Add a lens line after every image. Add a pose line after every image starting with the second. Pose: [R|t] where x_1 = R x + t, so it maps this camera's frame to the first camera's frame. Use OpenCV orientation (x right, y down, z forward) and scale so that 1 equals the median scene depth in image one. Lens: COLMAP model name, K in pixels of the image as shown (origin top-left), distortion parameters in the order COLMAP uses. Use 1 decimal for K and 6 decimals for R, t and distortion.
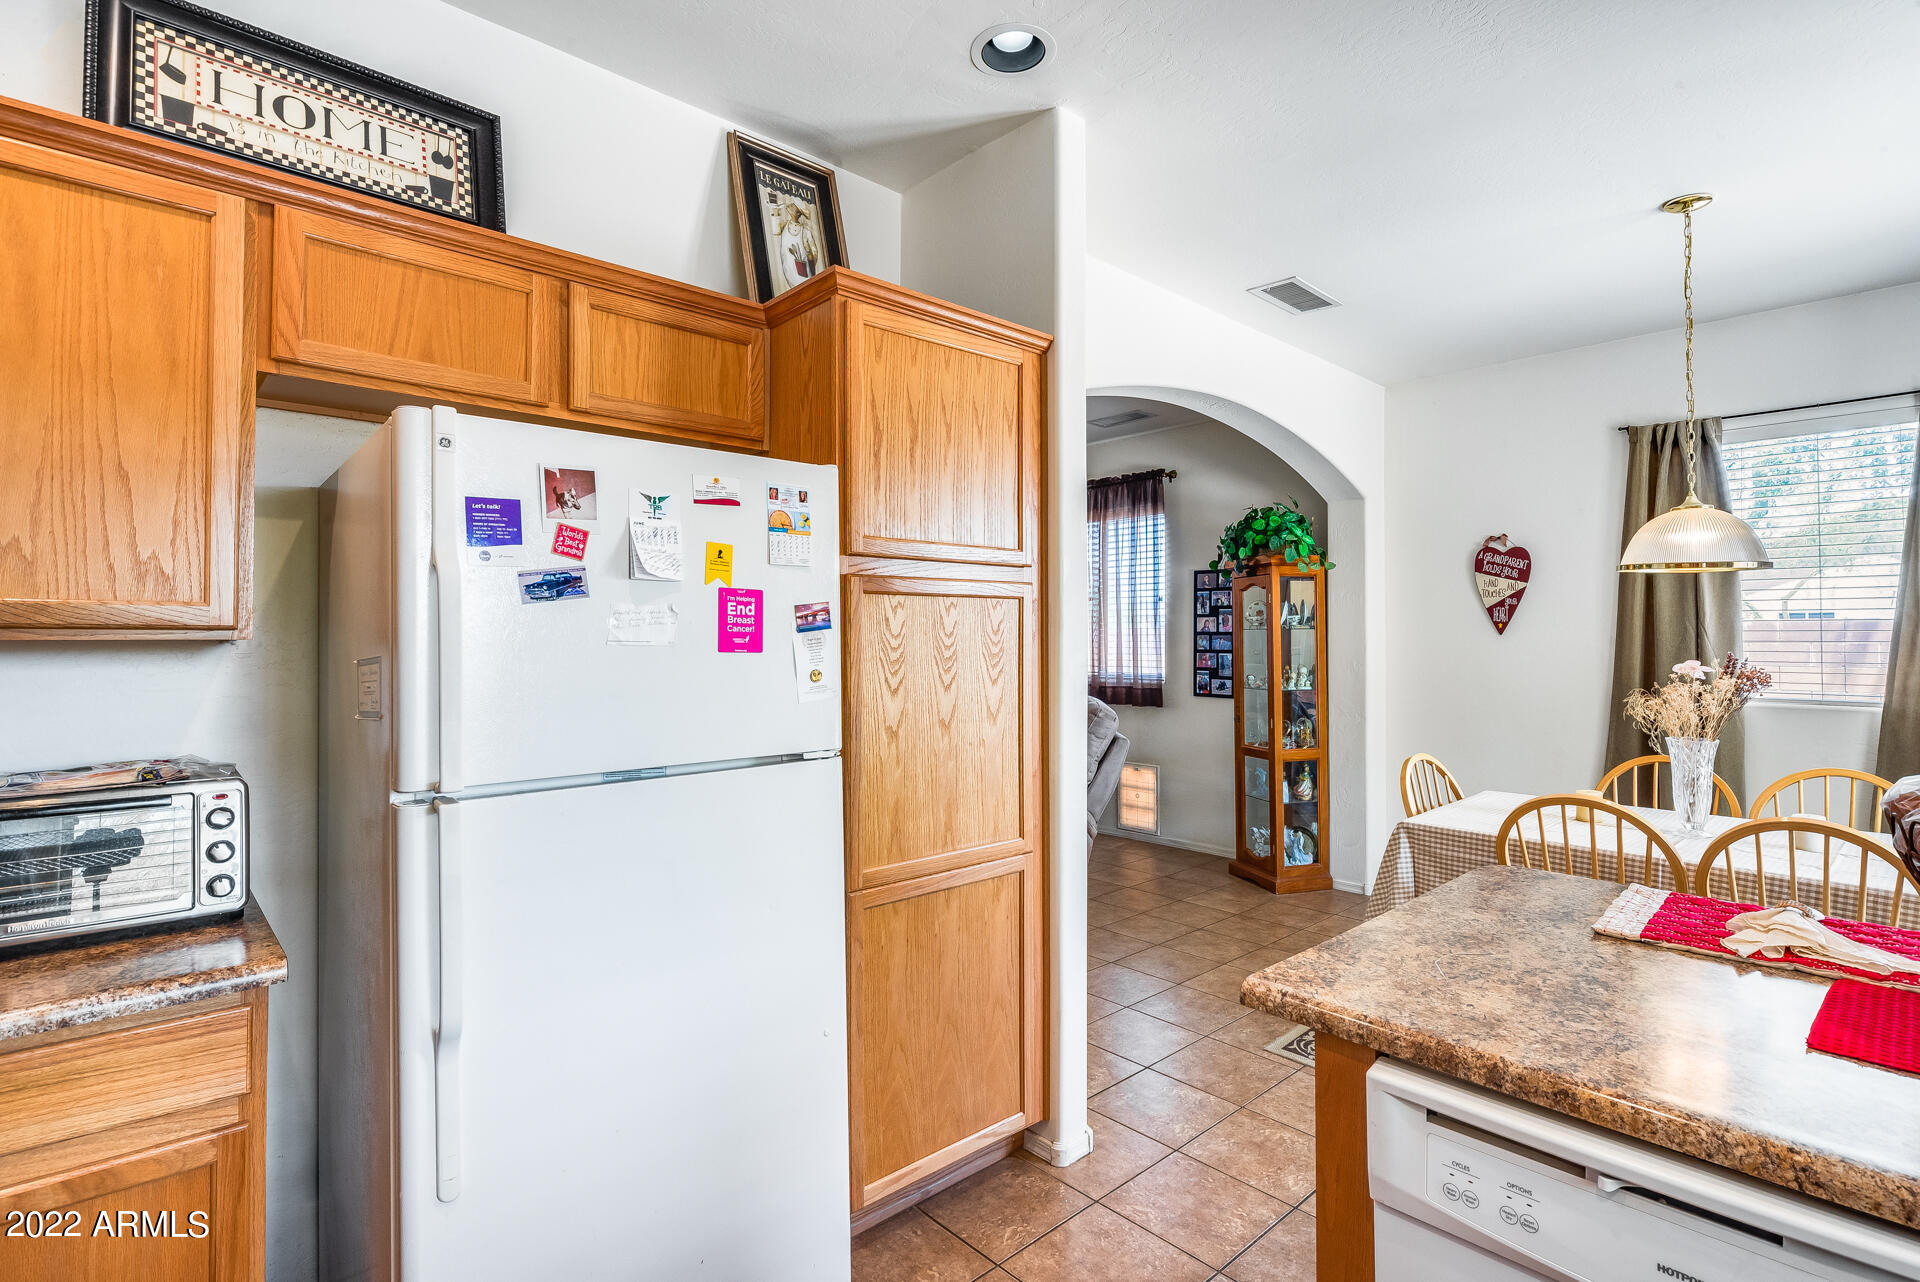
lens RADIAL K [[916.7, 0, 948.2], [0, 916.7, 627.2], [0, 0, 1]] dist [-0.001589, -0.001289]
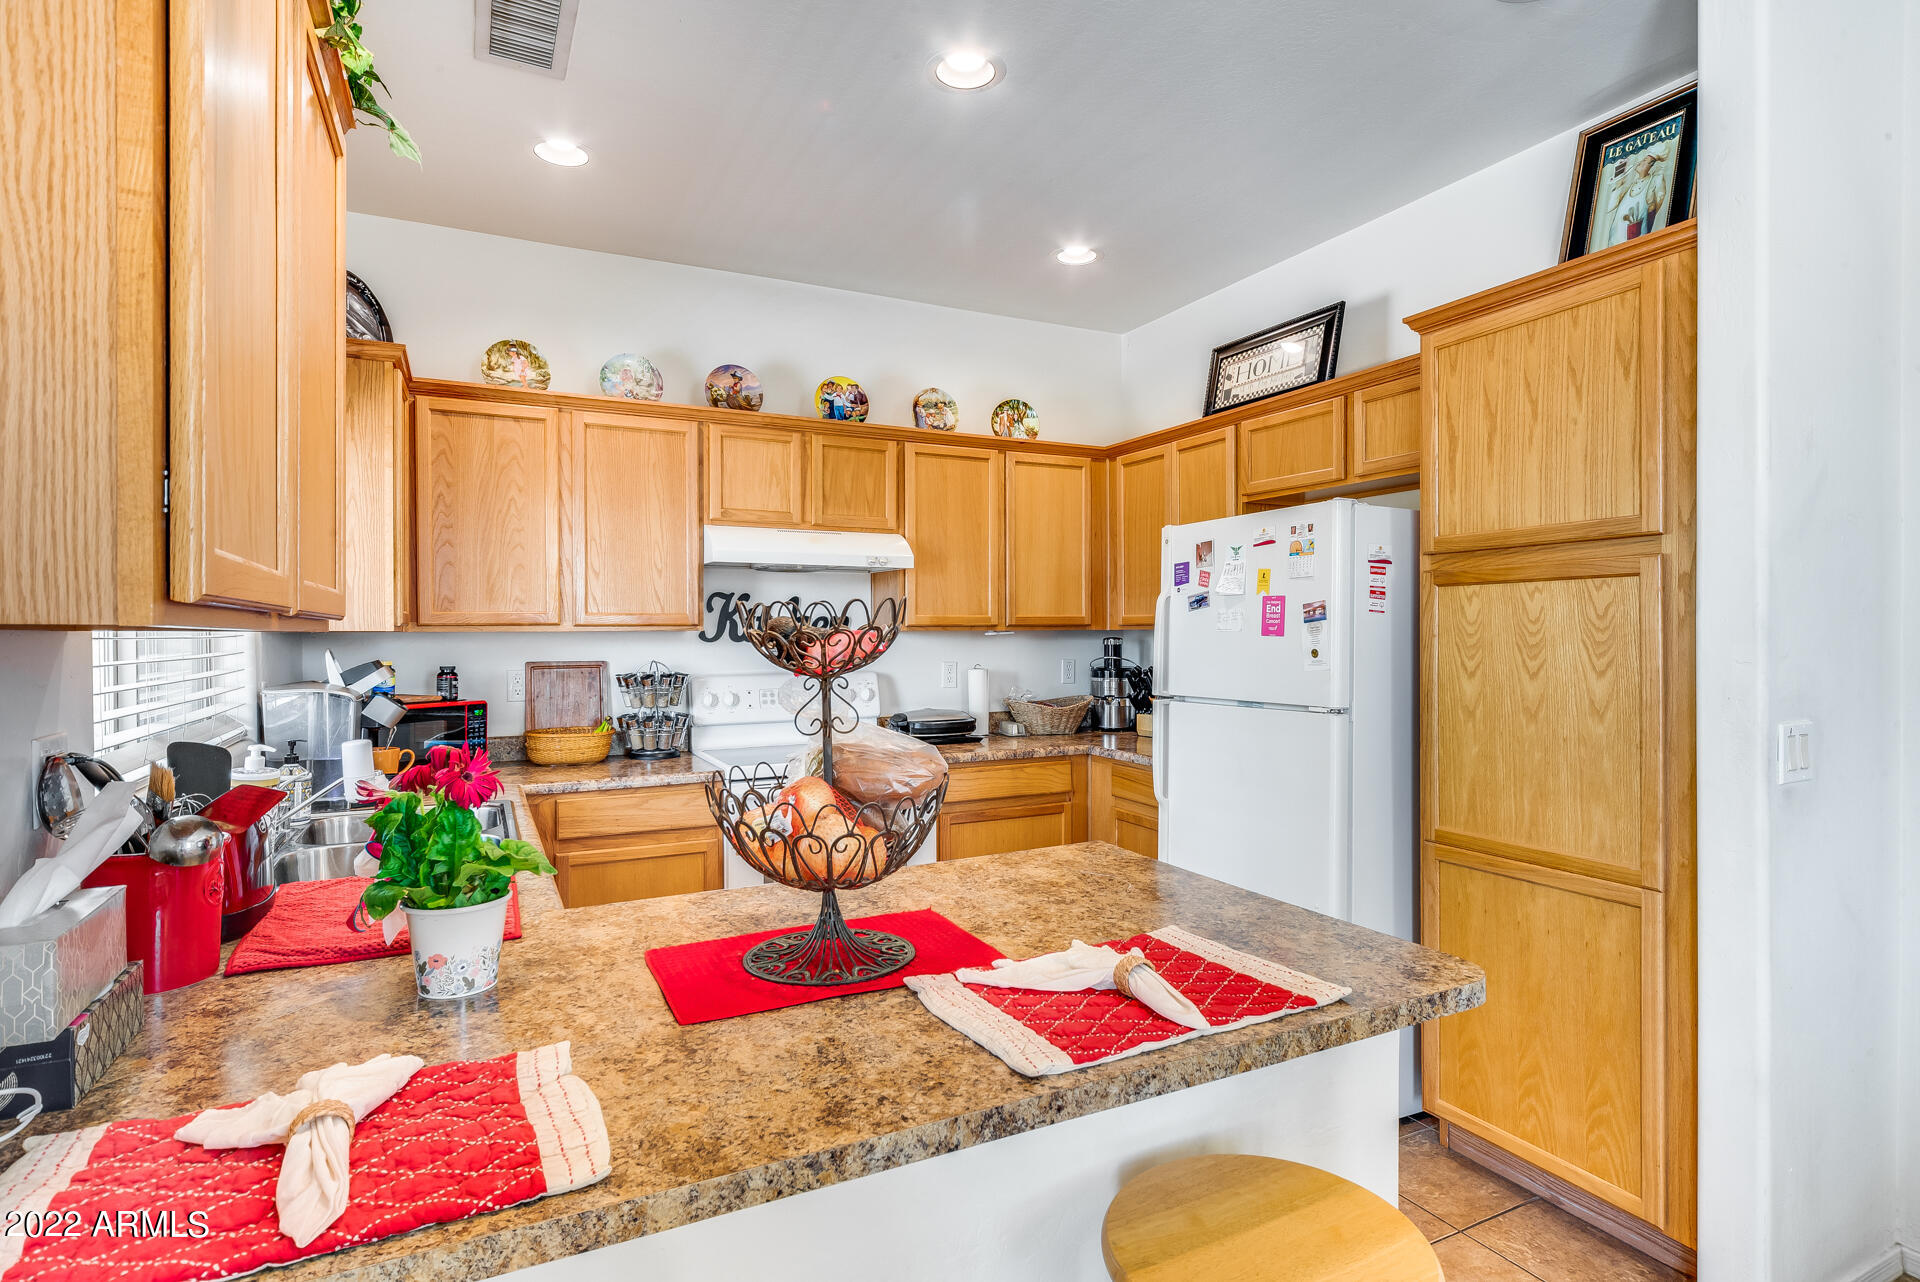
lens RADIAL K [[980.0, 0, 1013.9], [0, 980.0, 643.7], [0, 0, 1]] dist [0.000971, -0.000501]
pose [[-0.219475, 0.011488, -0.975551, 0.965909], [0.019573, 0.999781, 0.007370, 0.012203], [0.975422, -0.017477, -0.219652, 0.593903]]
